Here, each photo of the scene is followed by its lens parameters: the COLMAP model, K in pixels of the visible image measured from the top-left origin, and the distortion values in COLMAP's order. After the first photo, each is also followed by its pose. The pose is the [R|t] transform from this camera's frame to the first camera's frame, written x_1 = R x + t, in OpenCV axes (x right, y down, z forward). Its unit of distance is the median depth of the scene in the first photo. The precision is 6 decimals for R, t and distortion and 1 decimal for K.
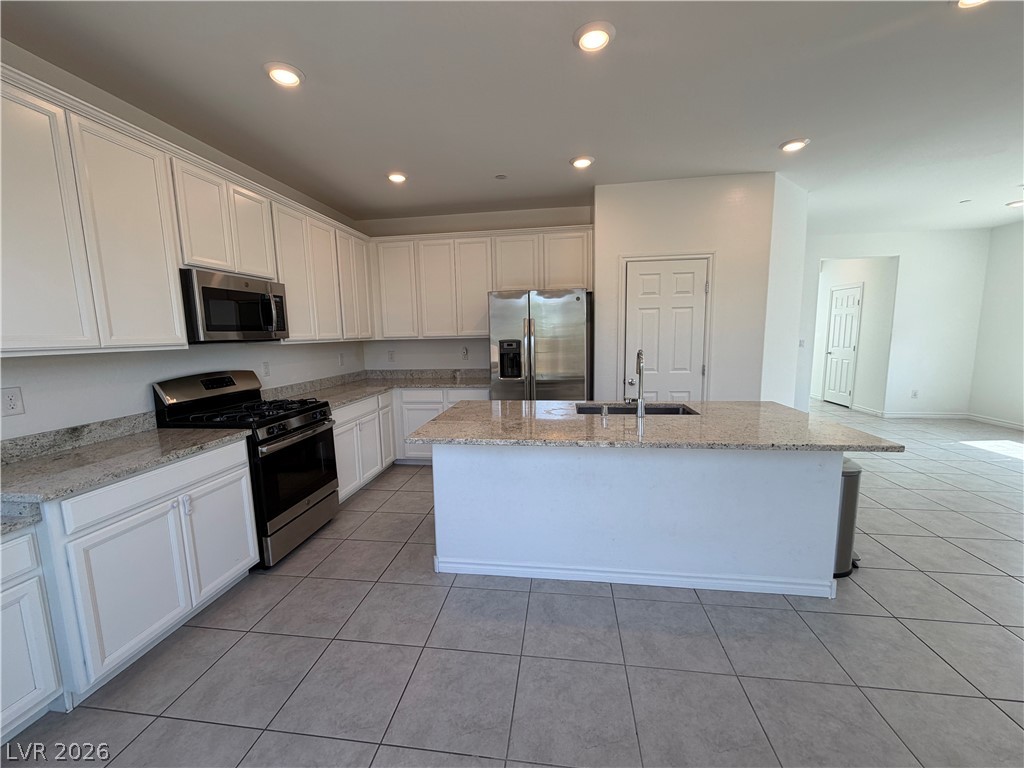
lens RADIAL K [[411.6, 0, 515.6], [0, 411.6, 384.8], [0, 0, 1]] dist [0.004318, -0.000090]
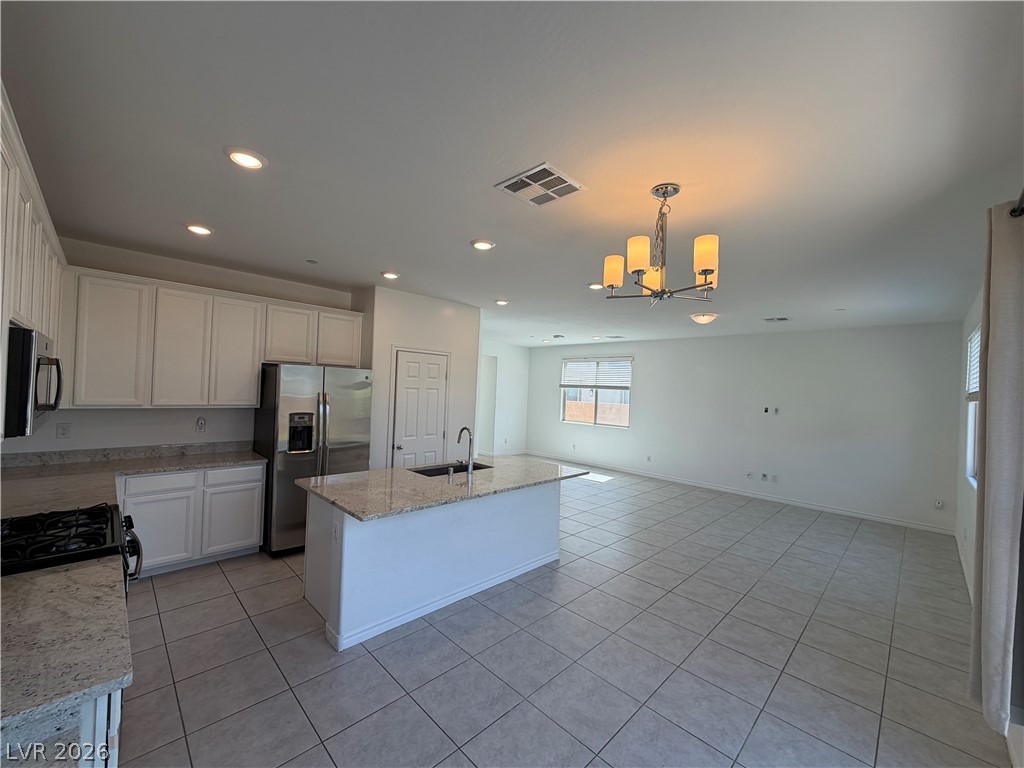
lens RADIAL K [[411.6, 0, 509.5], [0, 411.6, 383.1], [0, 0, 1]] dist [0.004318, -0.000090]
pose [[0.602383, 0.053931, 0.796383, -0.530497], [0.048539, 0.993393, -0.103987, -0.053835], [-0.796730, 0.101296, 0.595786, -0.009238]]
